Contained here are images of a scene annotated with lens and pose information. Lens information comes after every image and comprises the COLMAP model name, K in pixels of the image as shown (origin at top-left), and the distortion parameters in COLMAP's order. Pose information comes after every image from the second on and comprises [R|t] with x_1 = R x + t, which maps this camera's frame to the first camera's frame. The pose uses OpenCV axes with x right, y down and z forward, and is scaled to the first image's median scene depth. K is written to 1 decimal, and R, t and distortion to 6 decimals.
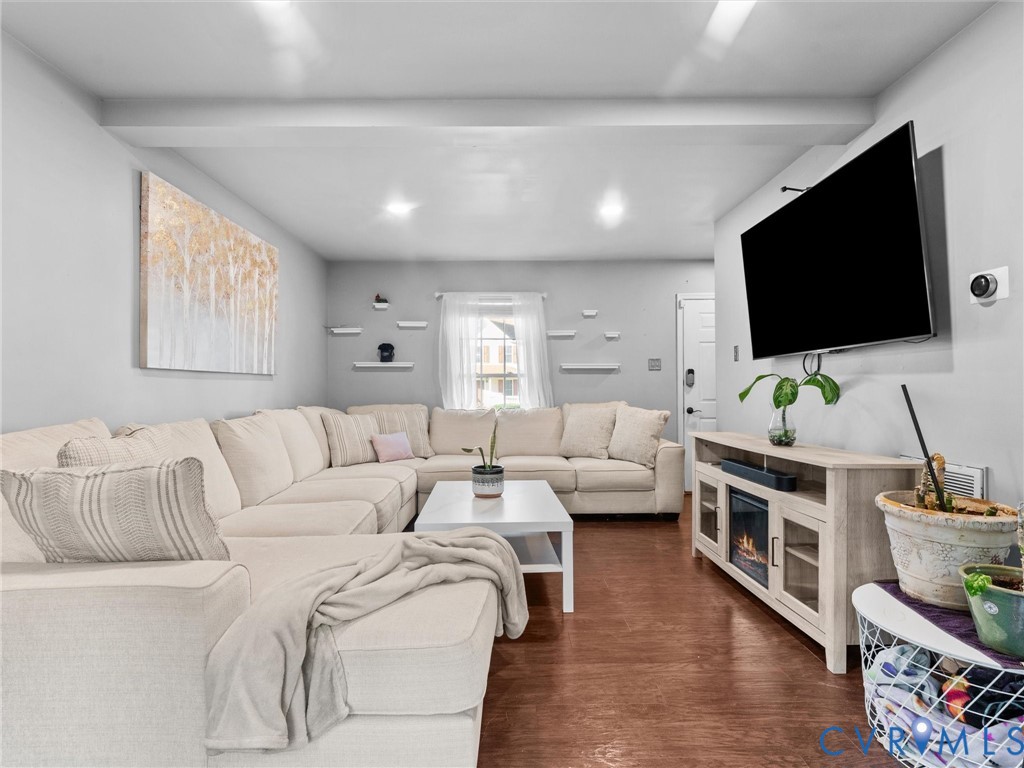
lens RADIAL K [[520.8, 0, 508.4], [0, 520.8, 385.8], [0, 0, 1]] dist [-0.000307, 0.000476]
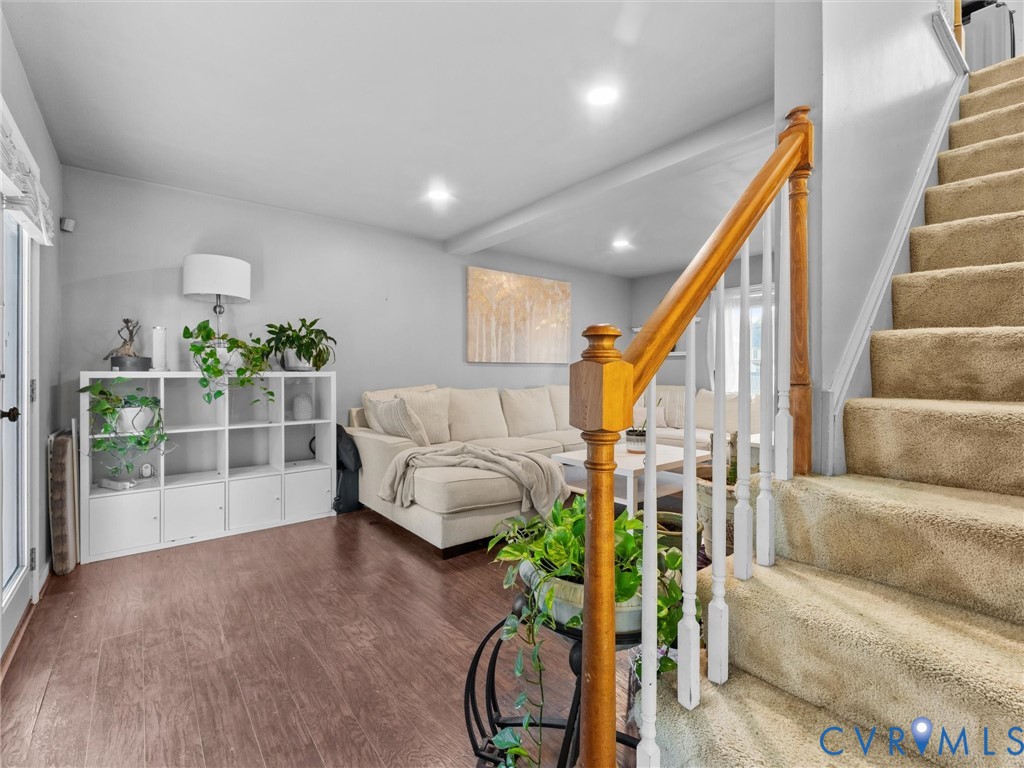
lens RADIAL K [[465.4, 0, 509.9], [0, 465.4, 380.0], [0, 0, 1]] dist [-0.000020, -0.000035]
pose [[0.597965, 0.013601, -0.801407, 0.575098], [-0.000599, 0.999863, 0.016522, 0.004885], [0.801522, -0.009399, 0.597892, 0.015376]]
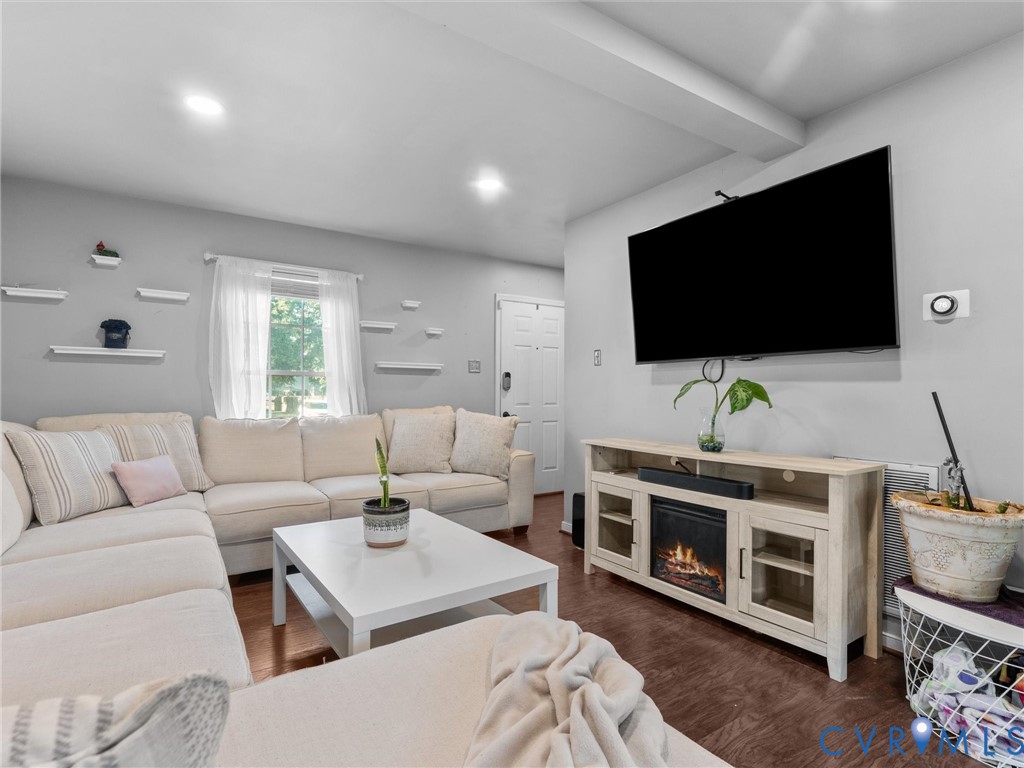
lens RADIAL K [[513.2, 0, 510.4], [0, 513.2, 390.6], [0, 0, 1]] dist [0.000339, -0.001472]
pose [[0.843134, 0.009643, 0.537616, -0.212245], [-0.011720, 0.999931, 0.000445, 0.001912], [-0.537575, -0.006676, 0.843189, 0.250893]]
